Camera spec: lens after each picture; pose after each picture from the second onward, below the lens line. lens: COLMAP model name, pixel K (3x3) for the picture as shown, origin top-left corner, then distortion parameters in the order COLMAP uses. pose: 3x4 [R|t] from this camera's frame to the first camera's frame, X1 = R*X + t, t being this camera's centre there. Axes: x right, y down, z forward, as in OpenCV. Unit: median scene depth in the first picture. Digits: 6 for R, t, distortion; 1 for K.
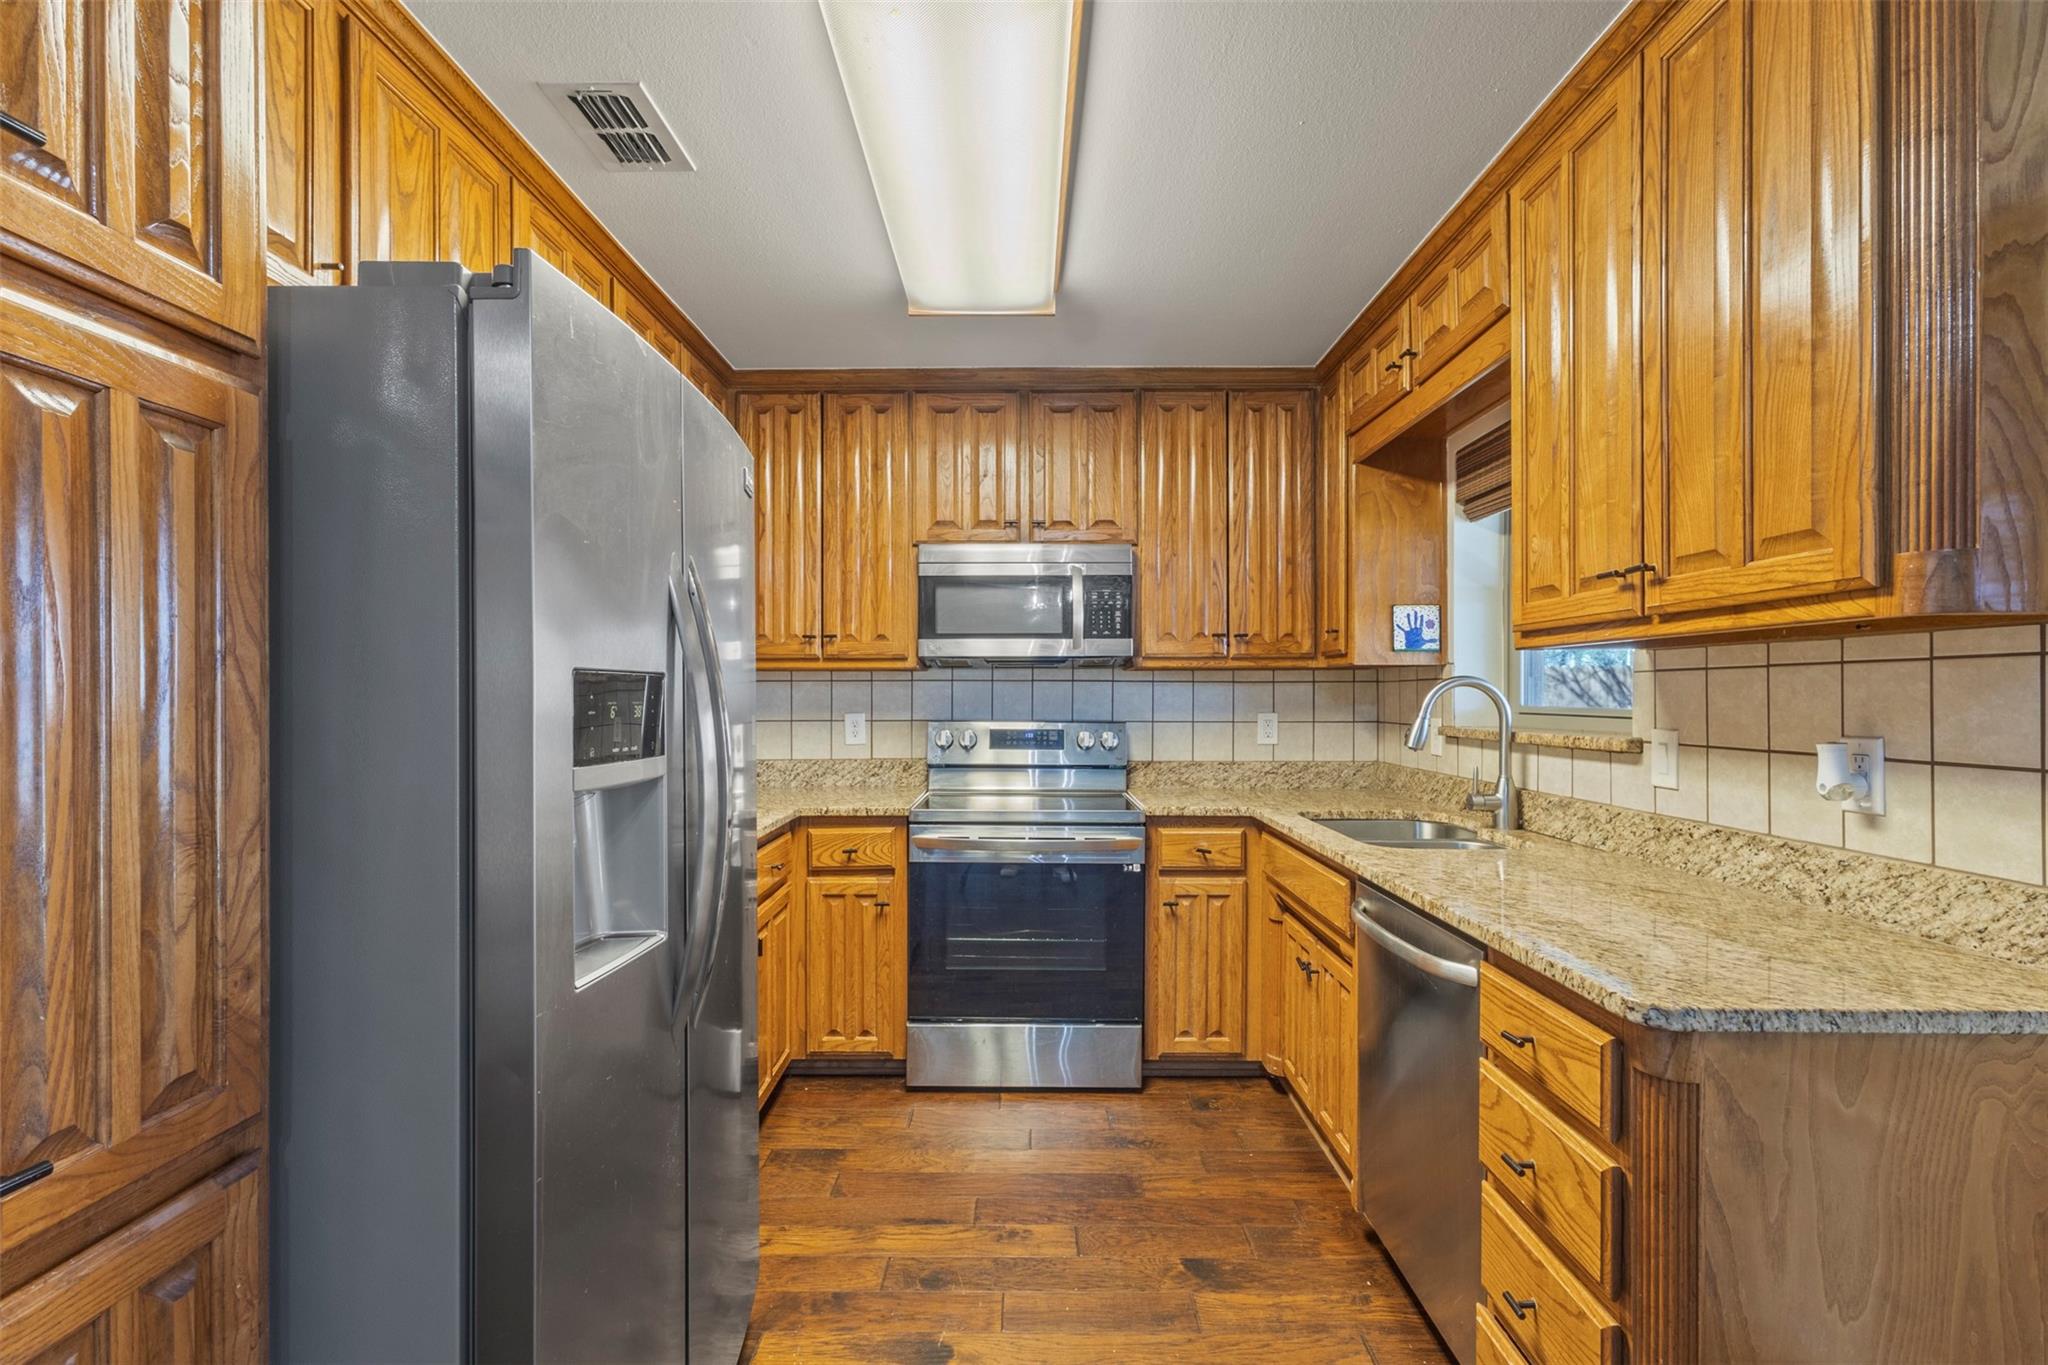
lens RADIAL K [[945.4, 0, 1022.9], [0, 945.4, 692.0], [0, 0, 1]] dist [0.000122, -0.000953]
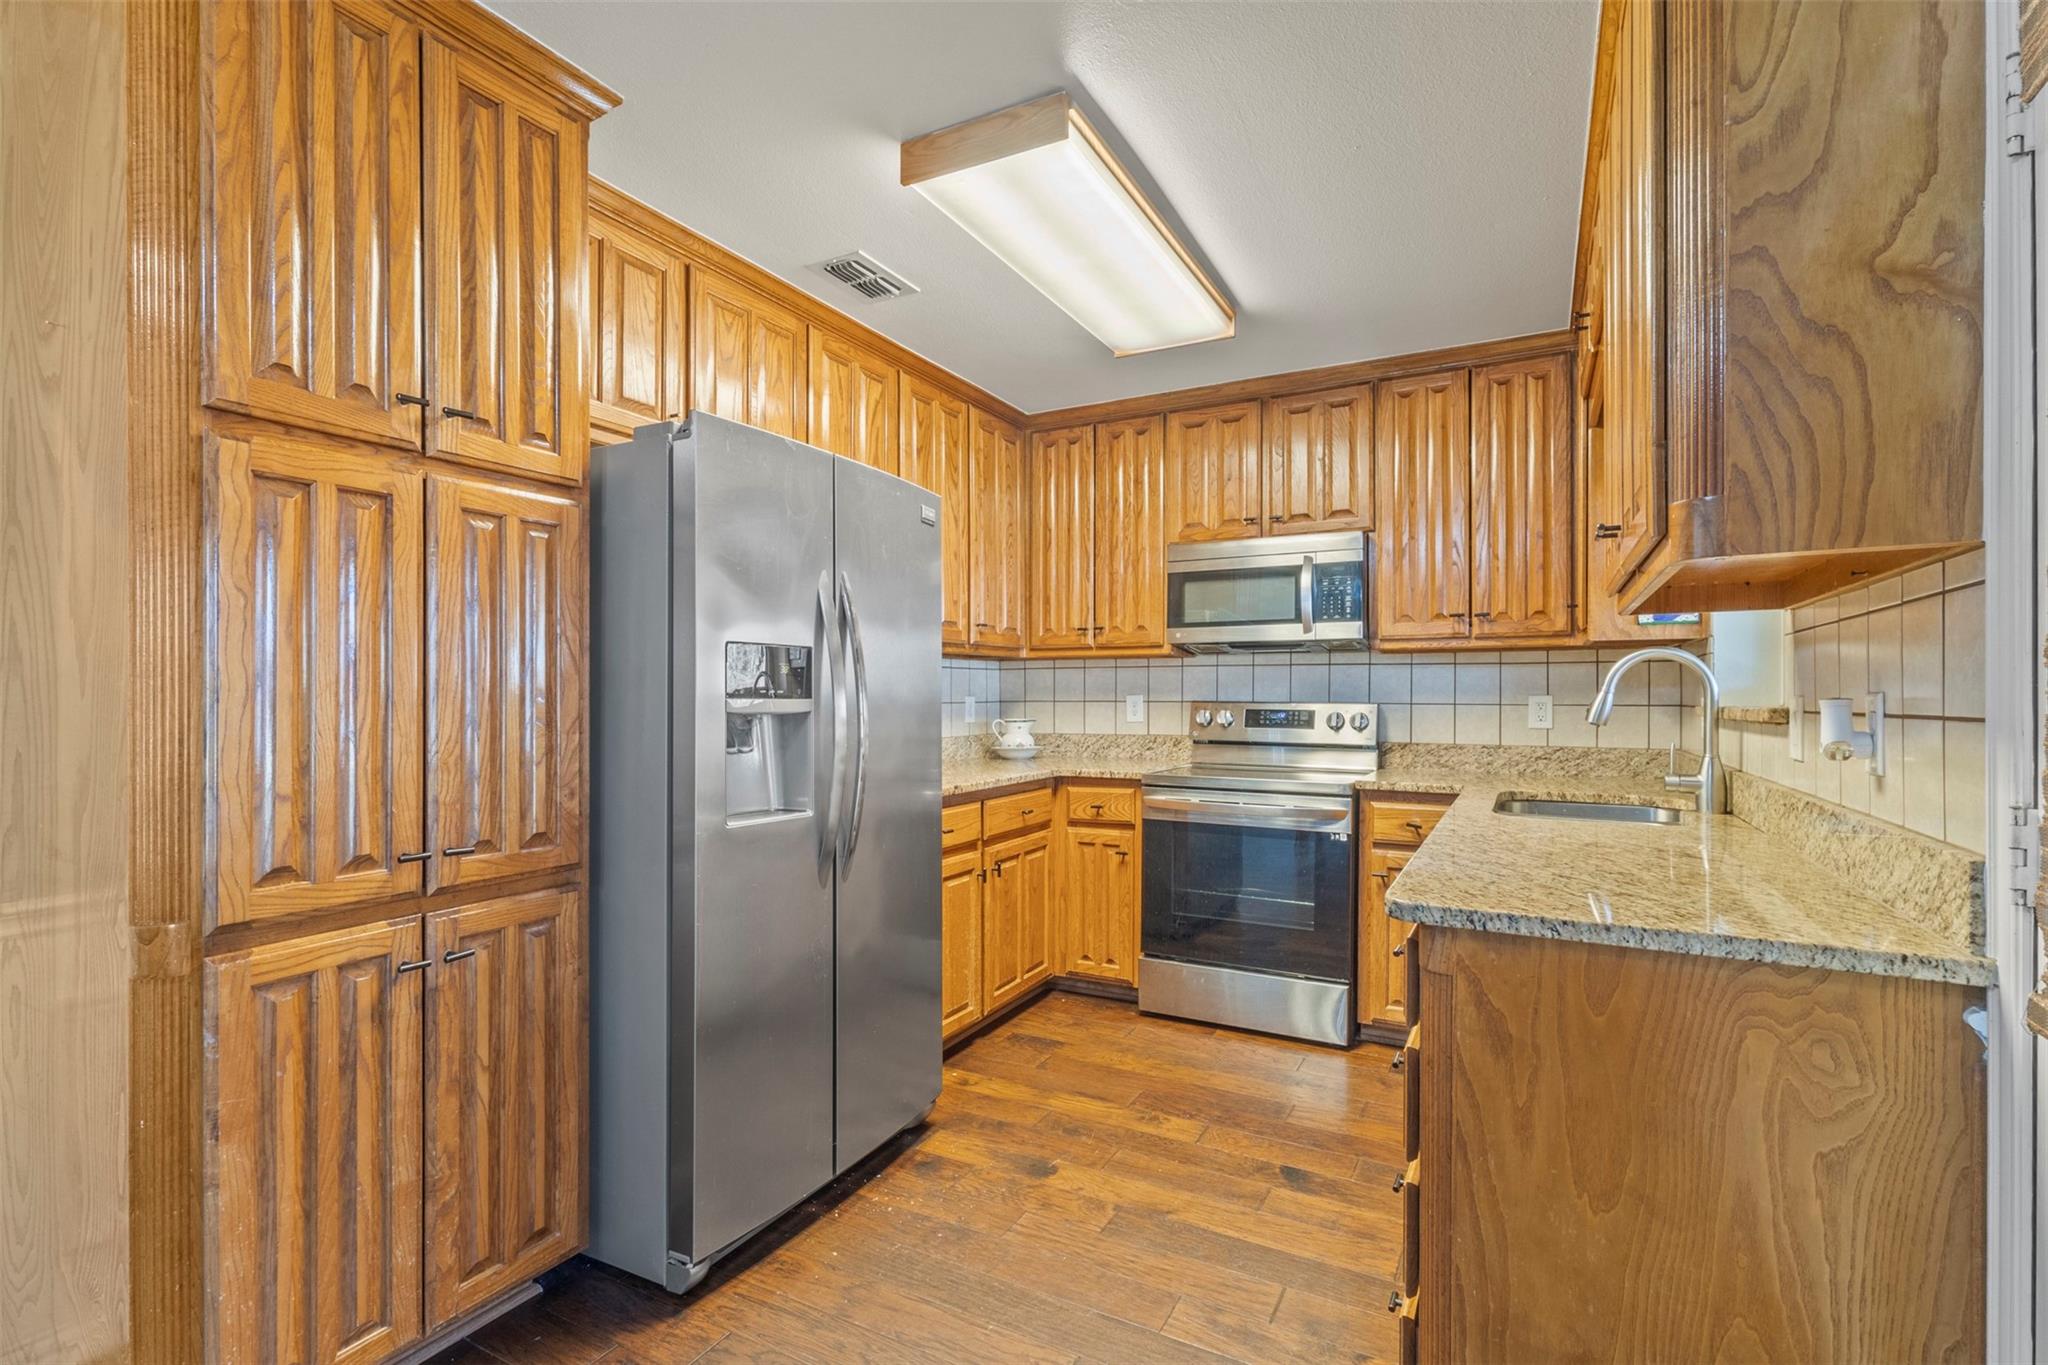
lens RADIAL K [[945.4, 0, 1020.8], [0, 945.4, 688.2], [0, 0, 1]] dist [0.000122, -0.000953]
pose [[0.884327, -0.001436, -0.466865, 0.405391], [-0.001058, 0.999987, -0.005080, 0.034148], [0.466866, 0.004986, 0.884314, -0.143991]]
